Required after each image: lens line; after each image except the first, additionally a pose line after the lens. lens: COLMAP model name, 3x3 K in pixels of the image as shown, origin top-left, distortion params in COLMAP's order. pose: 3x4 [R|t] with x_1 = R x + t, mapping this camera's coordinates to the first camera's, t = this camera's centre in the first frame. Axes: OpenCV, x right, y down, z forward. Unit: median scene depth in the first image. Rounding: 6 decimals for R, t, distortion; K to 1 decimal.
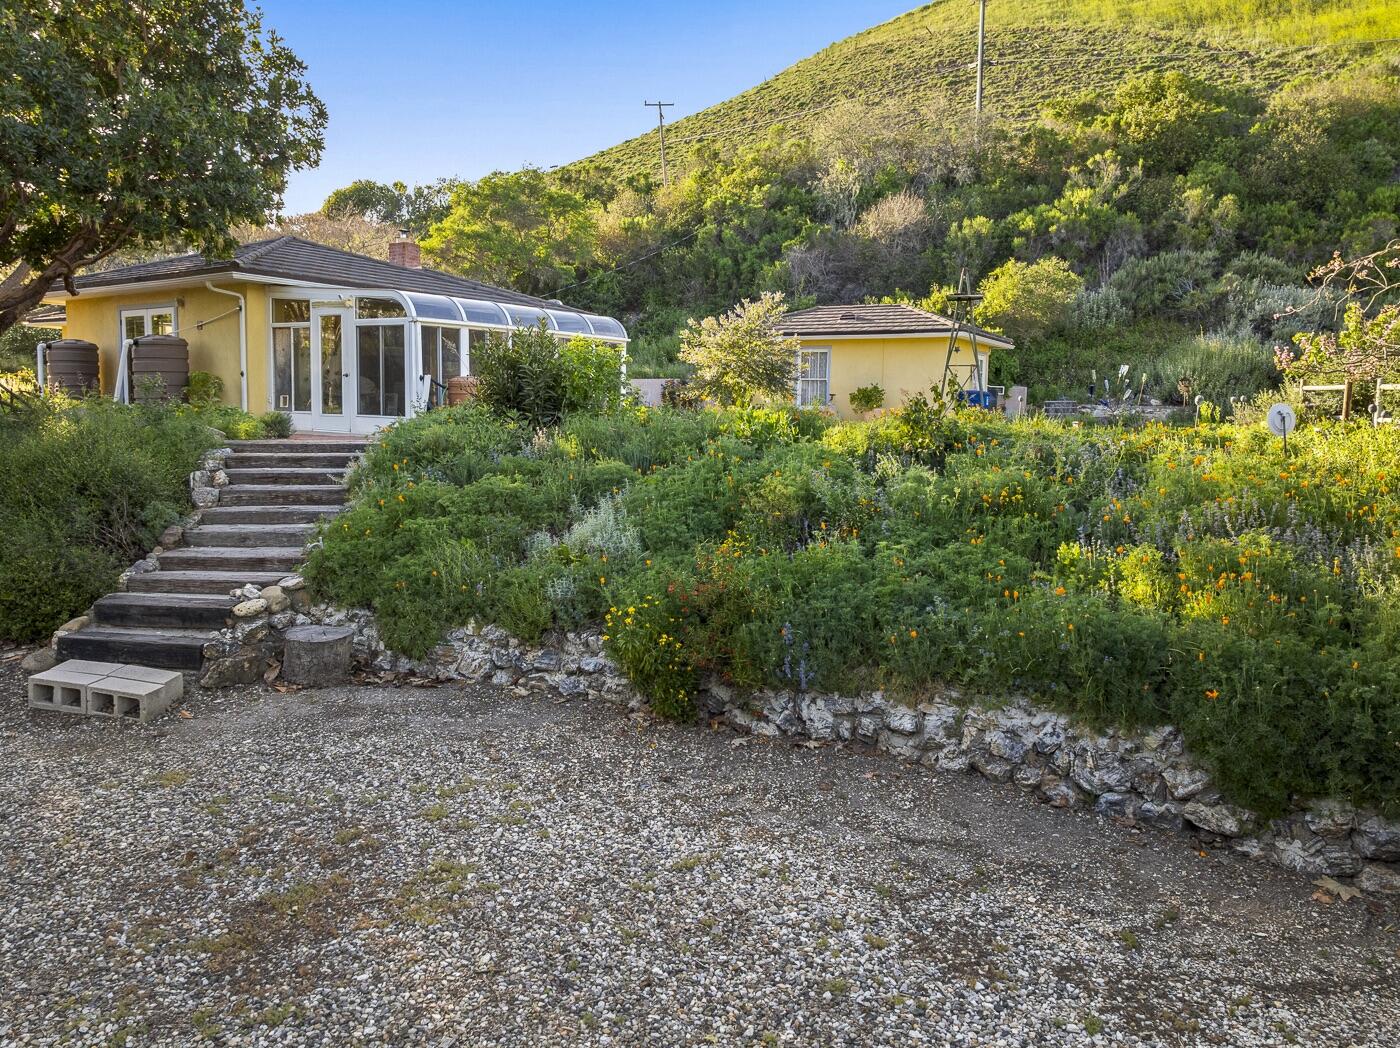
lens RADIAL K [[991.7, 0, 696.8], [0, 991.7, 522.6], [0, 0, 1]] dist [-0.043386, -0.004167]
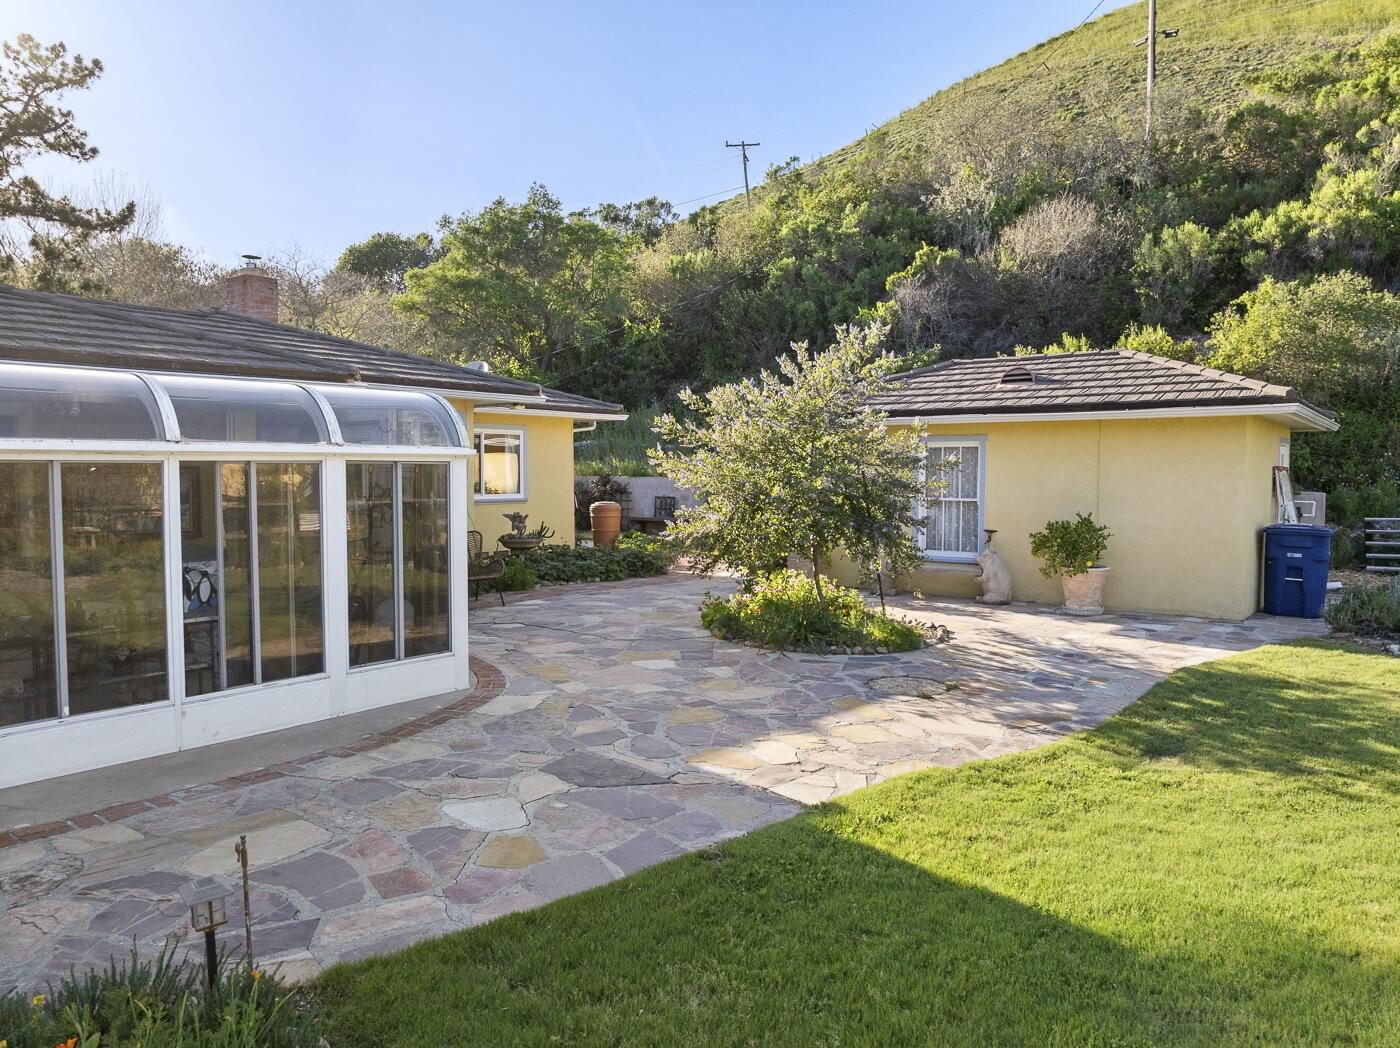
lens RADIAL K [[991.7, 0, 700.9], [0, 991.7, 523.1], [0, 0, 1]] dist [-0.043386, -0.004167]
pose [[0.994403, -0.011687, -0.105006, 0.026032], [0.004632, 0.997730, -0.067177, -0.060232], [0.105553, 0.066315, 0.992200, 0.291868]]
